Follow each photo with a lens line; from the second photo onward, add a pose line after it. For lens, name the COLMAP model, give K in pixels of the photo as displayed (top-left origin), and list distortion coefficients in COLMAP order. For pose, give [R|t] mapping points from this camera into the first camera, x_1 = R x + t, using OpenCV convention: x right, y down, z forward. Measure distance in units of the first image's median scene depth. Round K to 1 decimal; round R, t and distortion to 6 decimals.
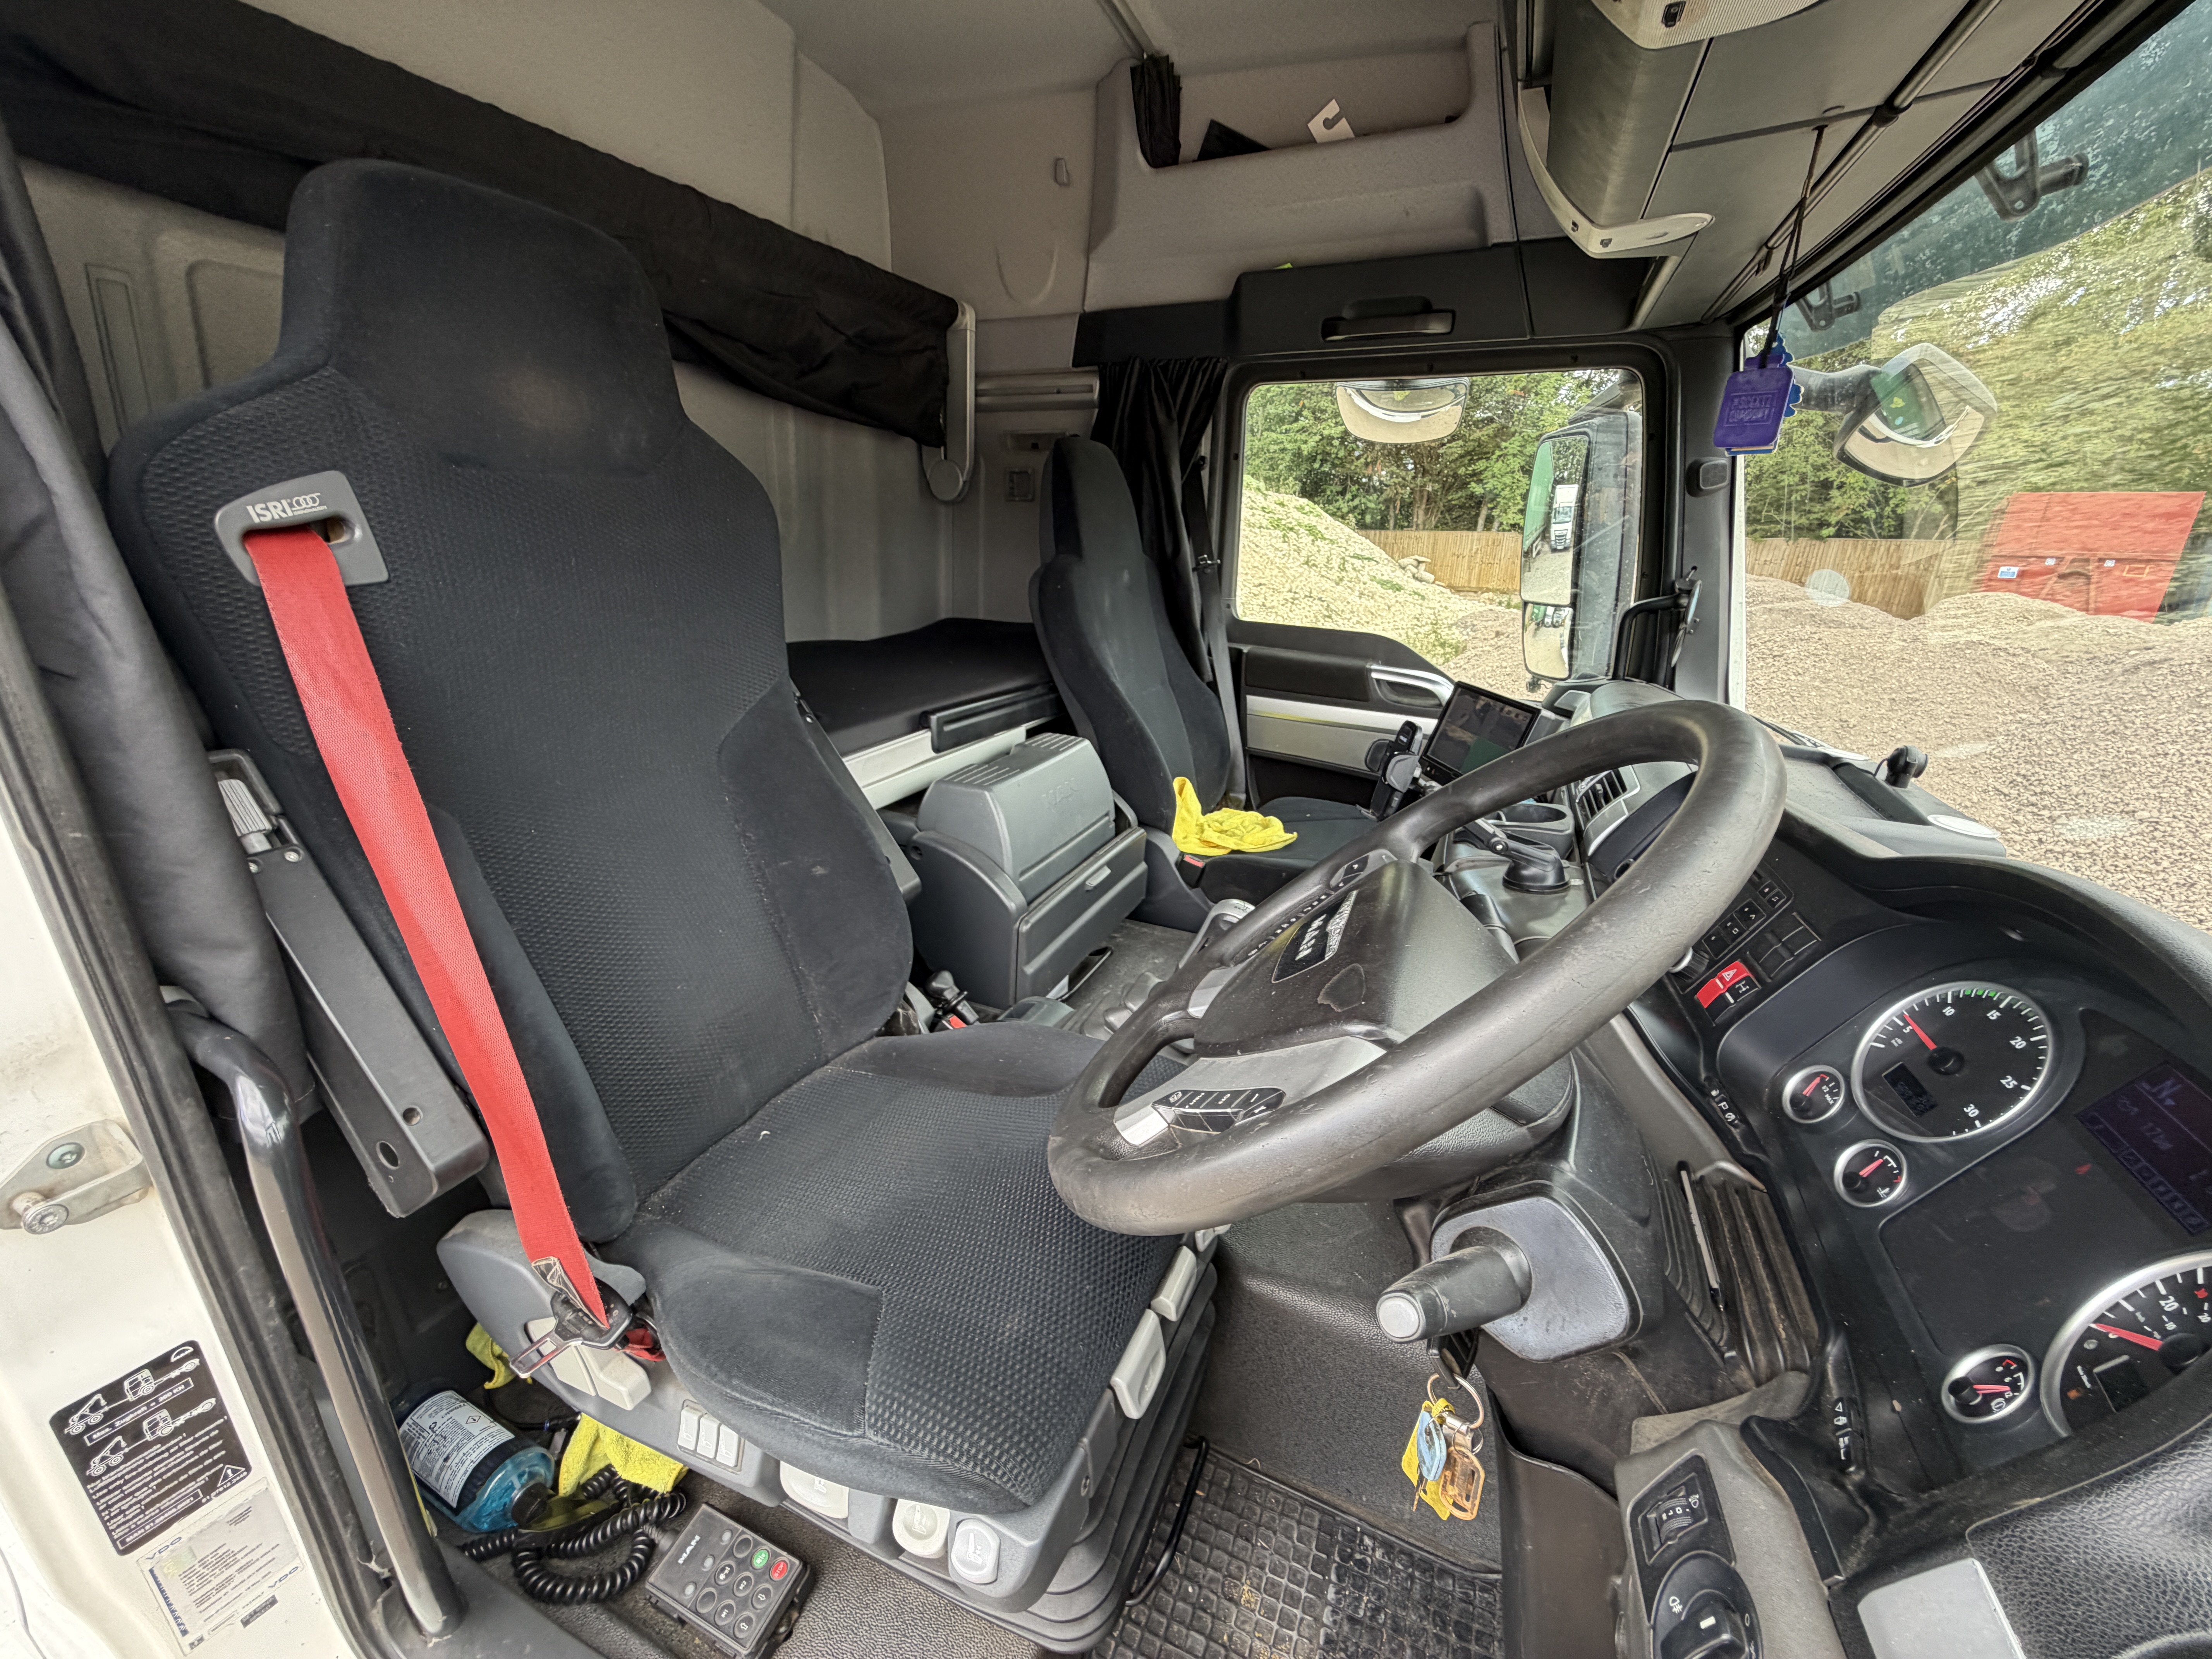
lens RADIAL K [[874.7, 0, 1106.0], [0, 874.7, 829.5], [0, 0, 1]] dist [0.000010, -0.000080]
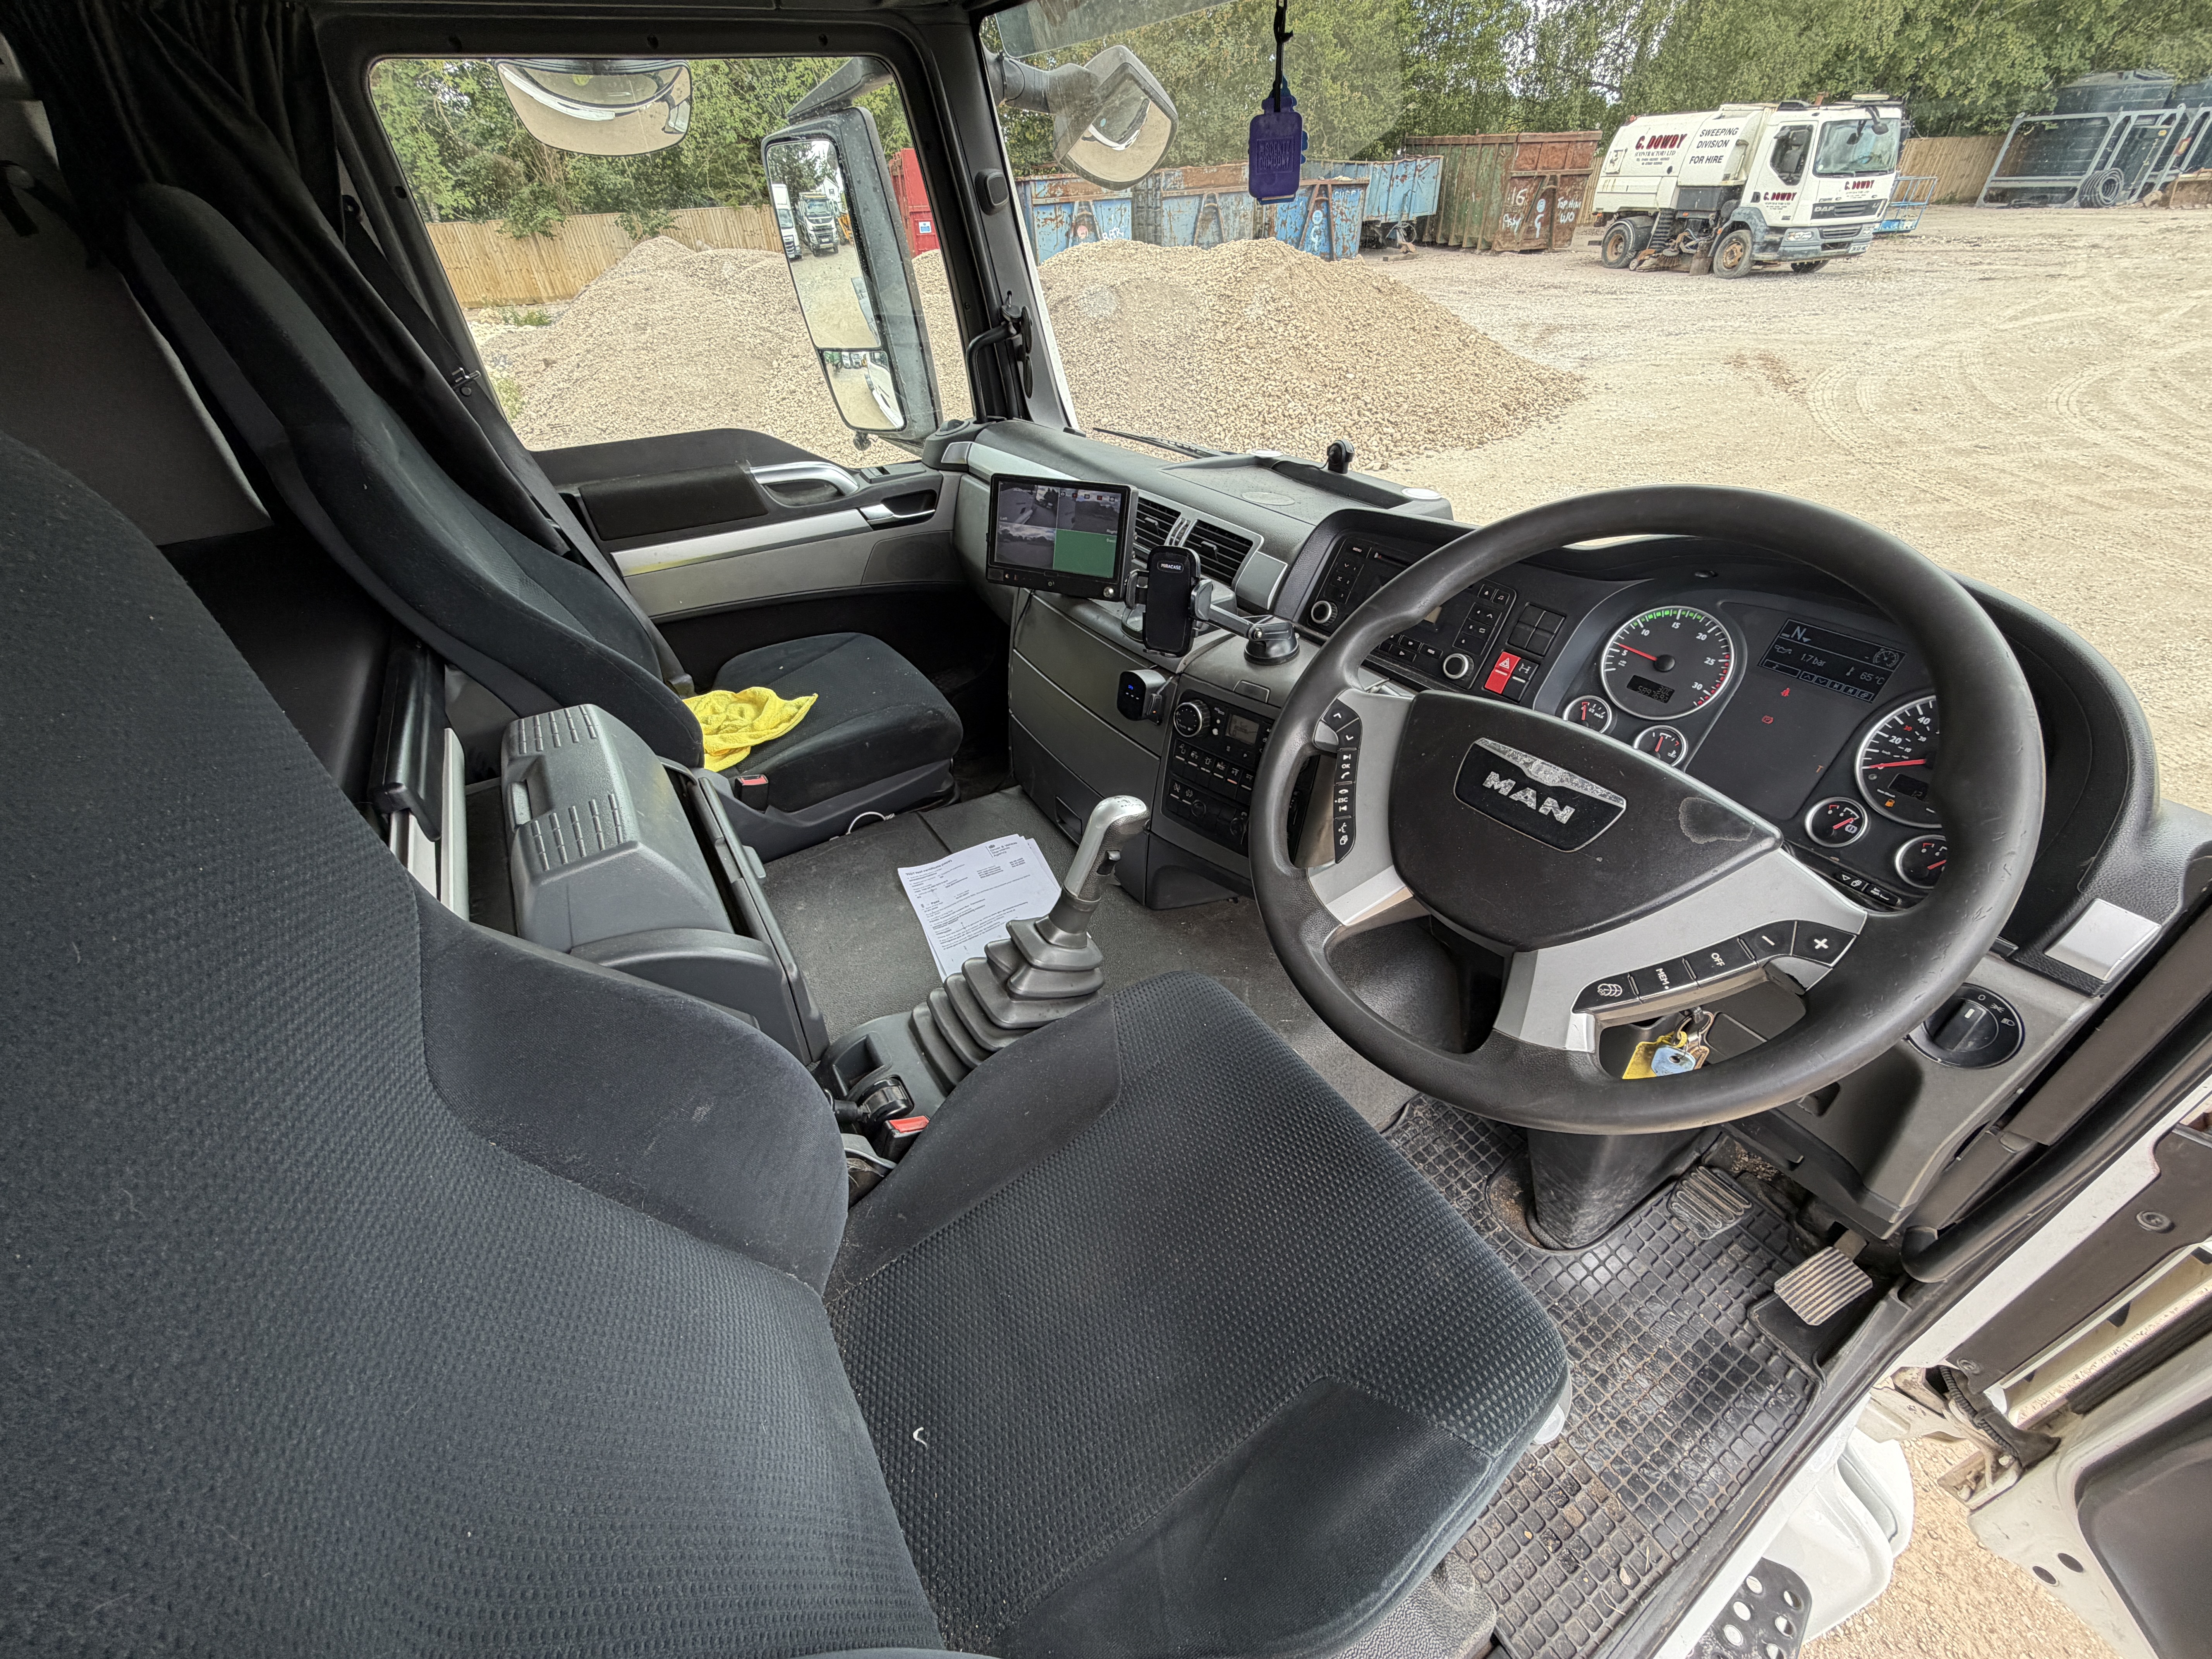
lens RADIAL K [[889.3, 0, 1106.0], [0, 889.3, 829.5], [0, 0, 1]] dist [-0.002714, -0.000072]
pose [[0.568288, -0.523833, 0.634545, -0.253810], [0.331277, 0.851570, 0.406306, -0.148893], [-0.753196, -0.020689, 0.657471, 0.217532]]
